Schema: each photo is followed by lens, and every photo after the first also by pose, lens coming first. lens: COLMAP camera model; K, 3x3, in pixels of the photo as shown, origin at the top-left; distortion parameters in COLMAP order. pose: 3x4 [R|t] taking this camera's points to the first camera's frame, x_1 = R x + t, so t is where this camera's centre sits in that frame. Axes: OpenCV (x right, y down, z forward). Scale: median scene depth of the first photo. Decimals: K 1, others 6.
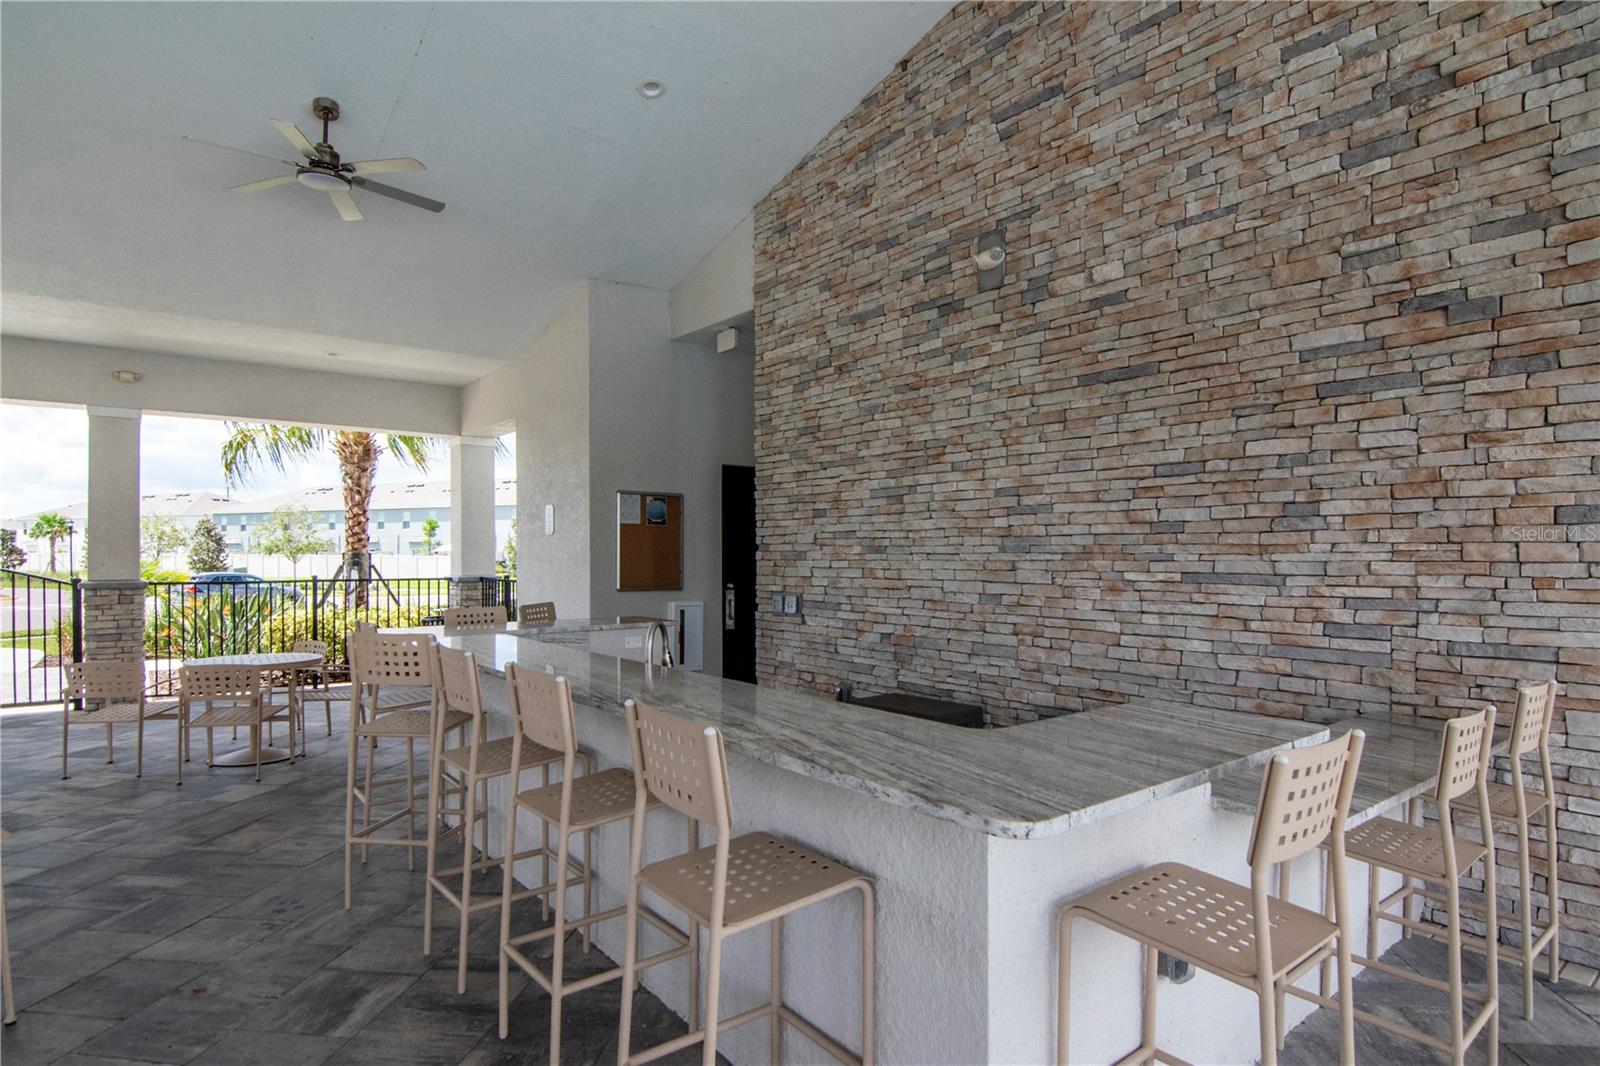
lens RADIAL K [[851.7, 0, 800.3], [0, 851.7, 541.1], [0, 0, 1]] dist [-0.011446, -0.005108]
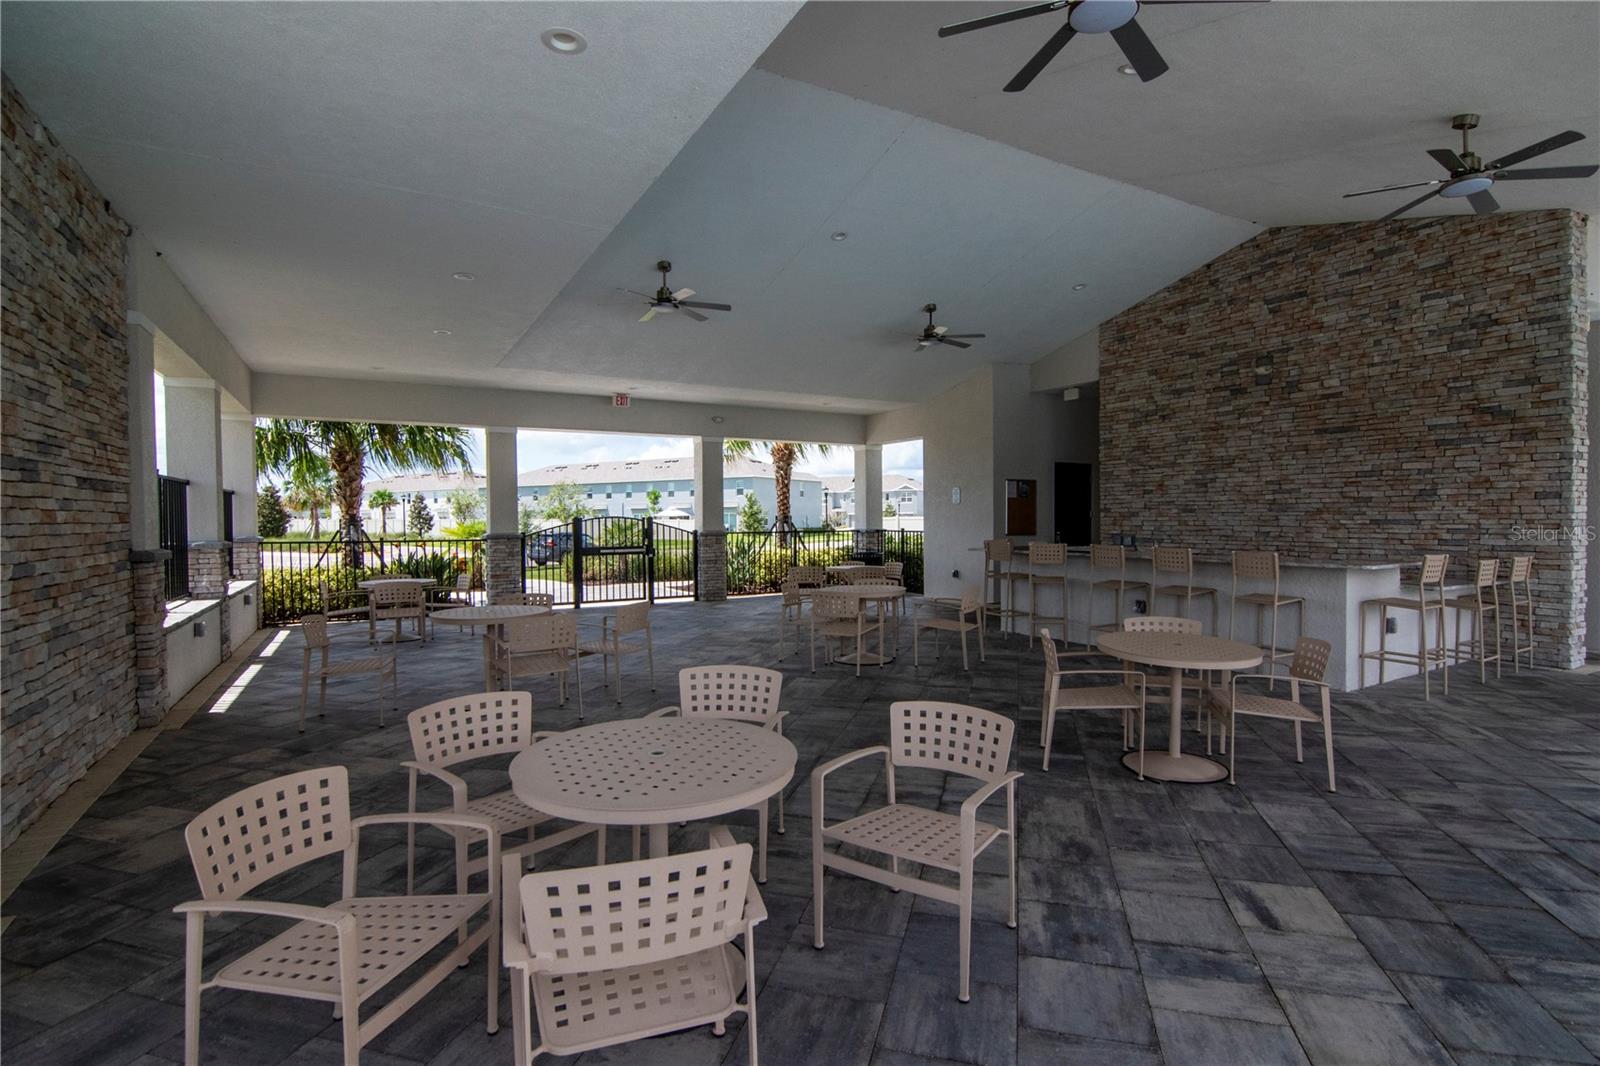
lens RADIAL K [[757.0, 0, 798.2], [0, 757.0, 522.3], [0, 0, 1]] dist [-0.024762, -0.000738]
pose [[0.987191, -0.005867, -0.159435, -0.680331], [0.009450, 0.999719, 0.021723, -0.012501], [0.159263, -0.022952, 0.986969, -1.109631]]
